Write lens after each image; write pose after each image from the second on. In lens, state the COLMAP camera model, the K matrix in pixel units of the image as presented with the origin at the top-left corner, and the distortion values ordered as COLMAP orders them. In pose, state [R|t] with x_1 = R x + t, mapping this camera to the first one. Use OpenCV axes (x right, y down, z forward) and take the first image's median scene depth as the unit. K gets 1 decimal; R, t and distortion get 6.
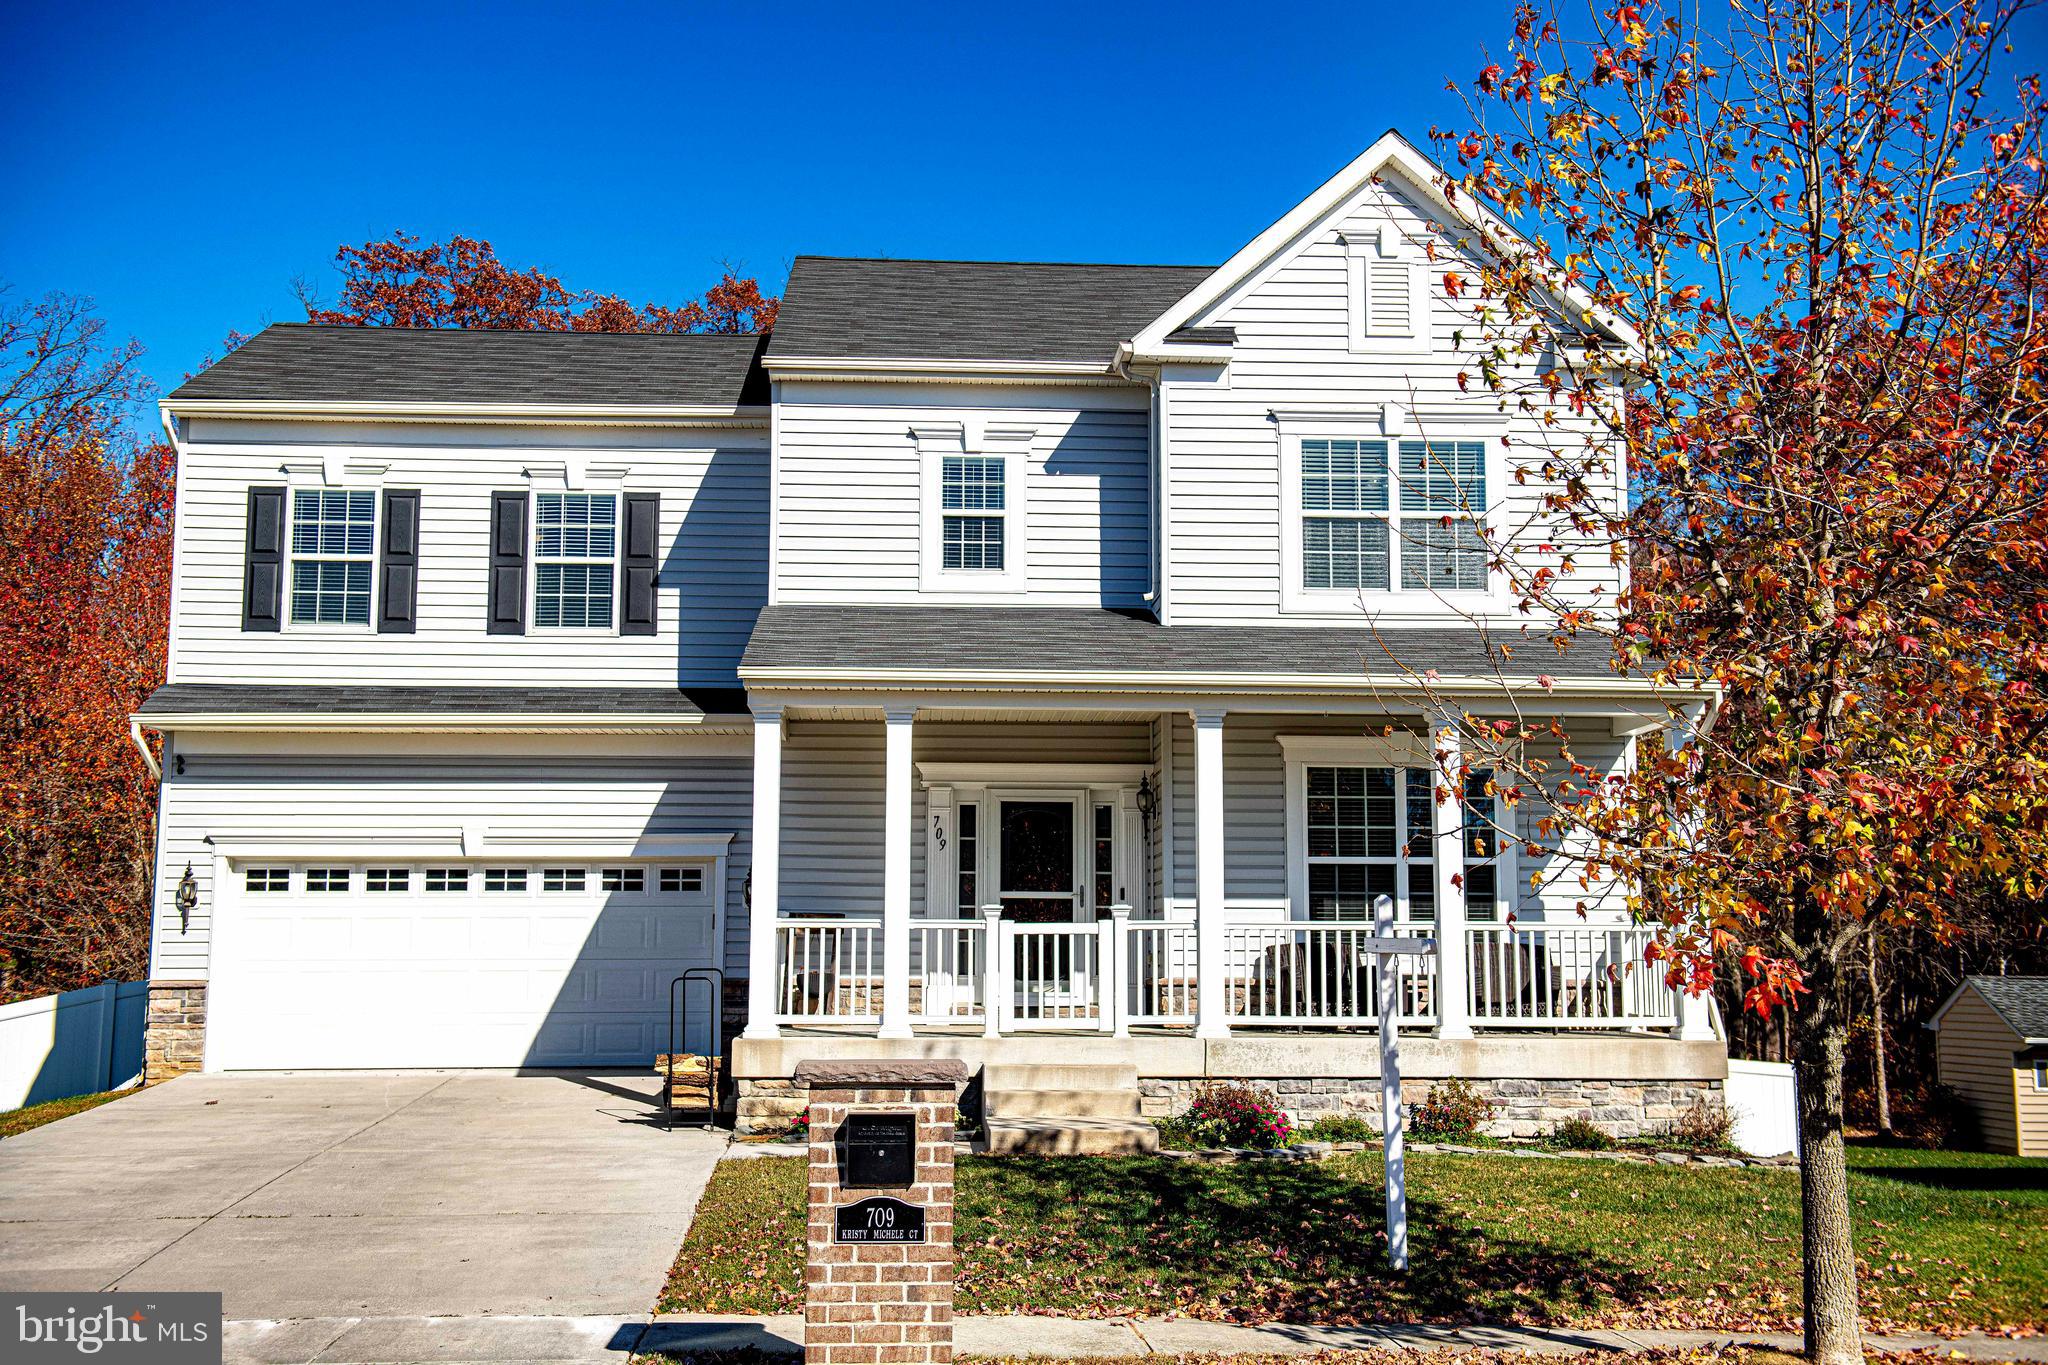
lens RADIAL K [[2284.2, 0, 1024.0], [0, 2284.2, 682.5], [0, 0, 1]] dist [0.007147, 0.005377]
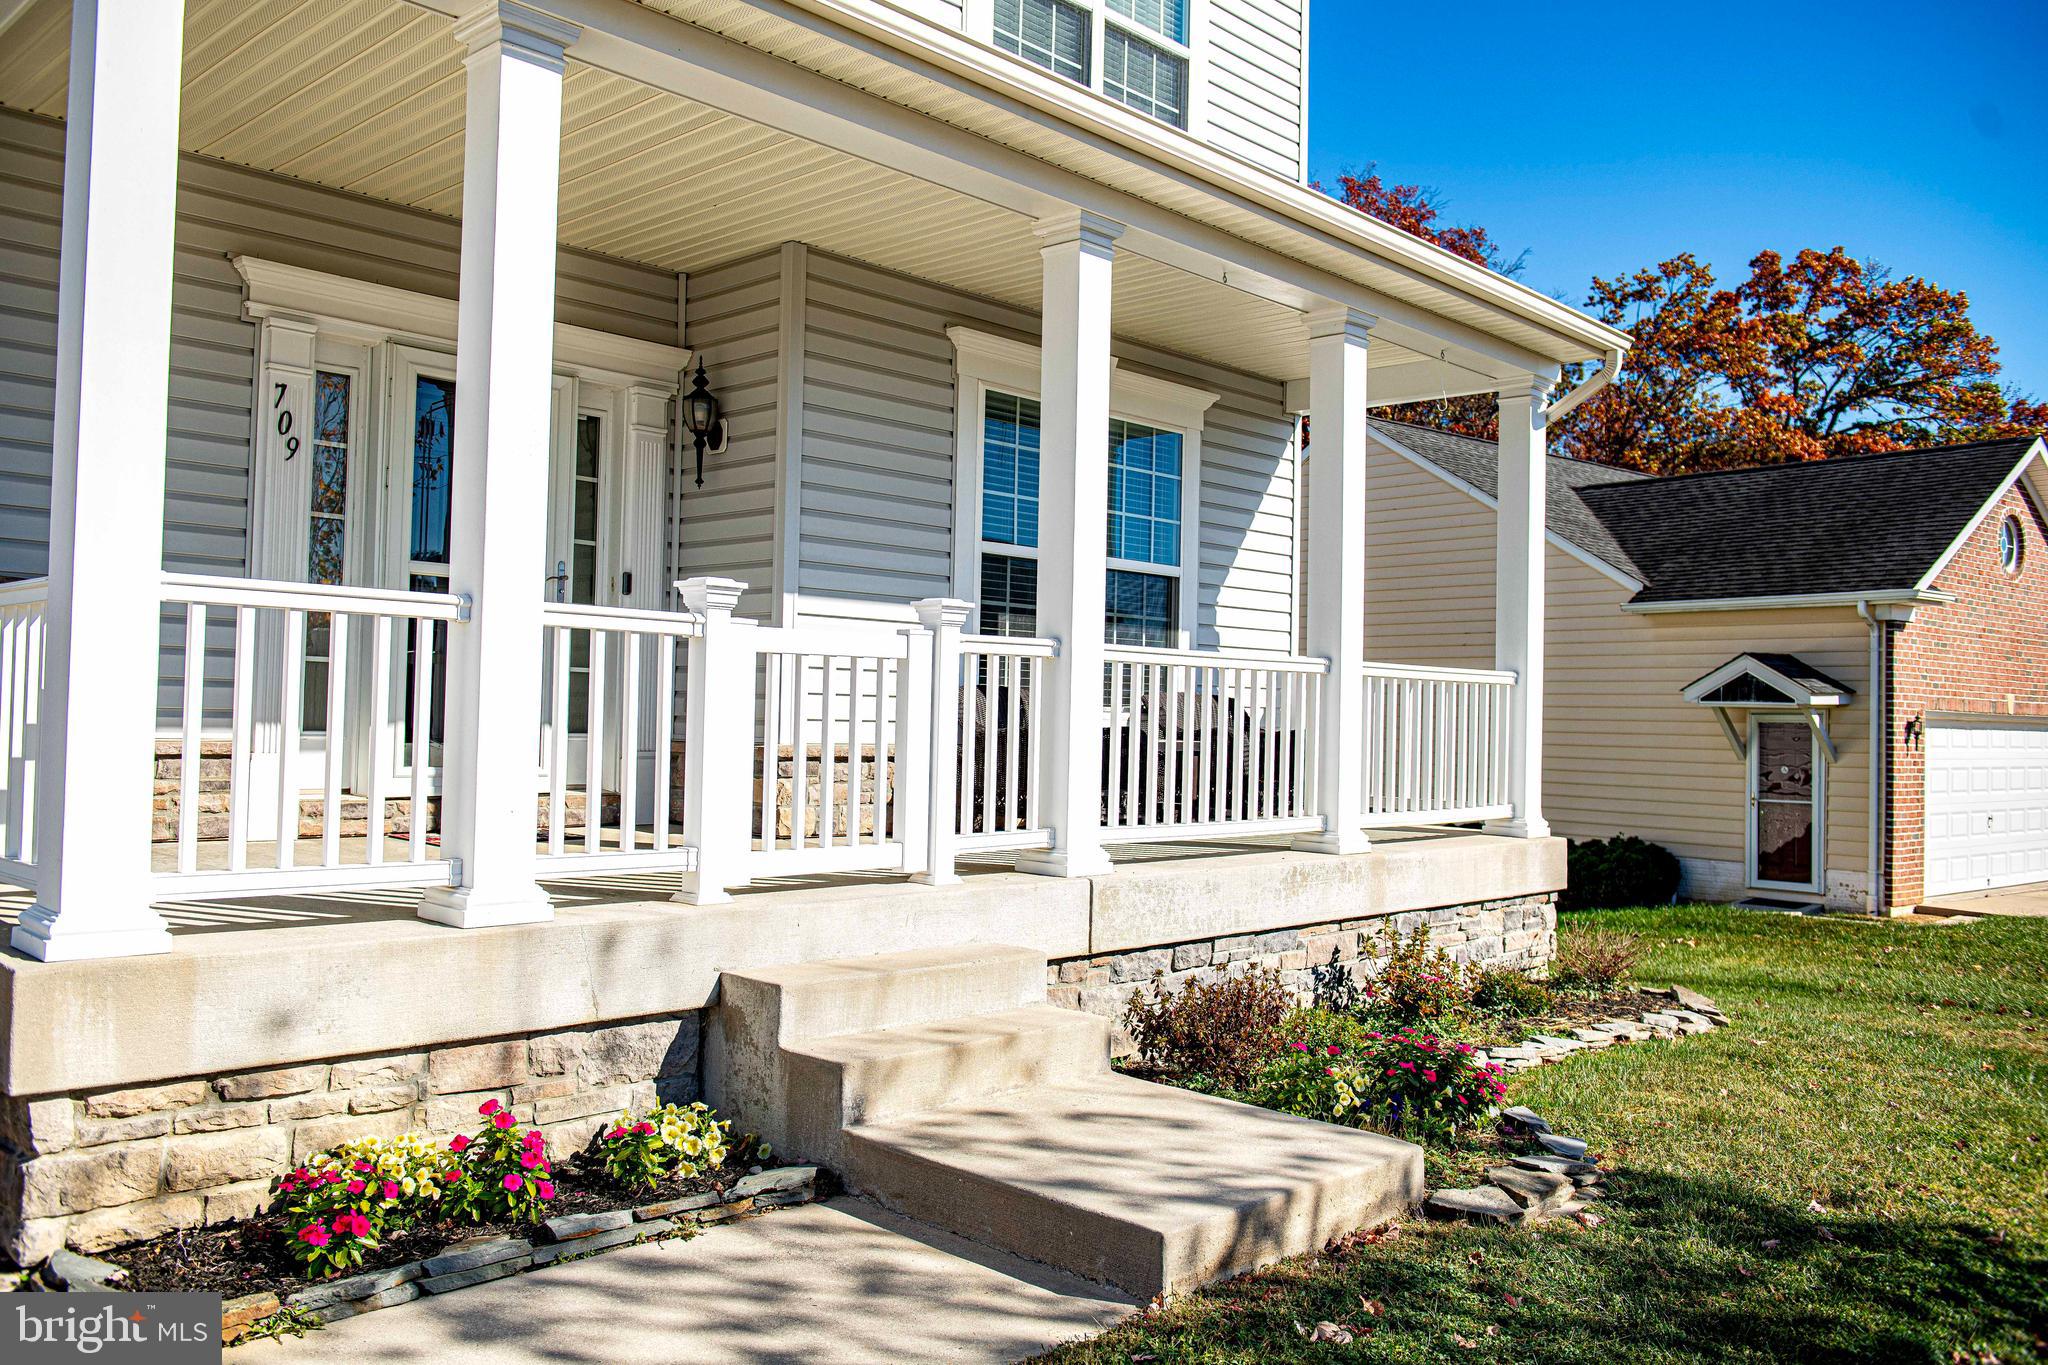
lens RADIAL K [[1639.7, 0, 1024.0], [0, 1639.7, 682.5], [0, 0, 1]] dist [-0.029583, -0.001964]
pose [[0.719719, 0.027473, 0.693722, -0.176744], [-0.108265, 0.991434, 0.073059, 0.088794], [-0.685772, -0.127687, 0.716528, 0.754345]]
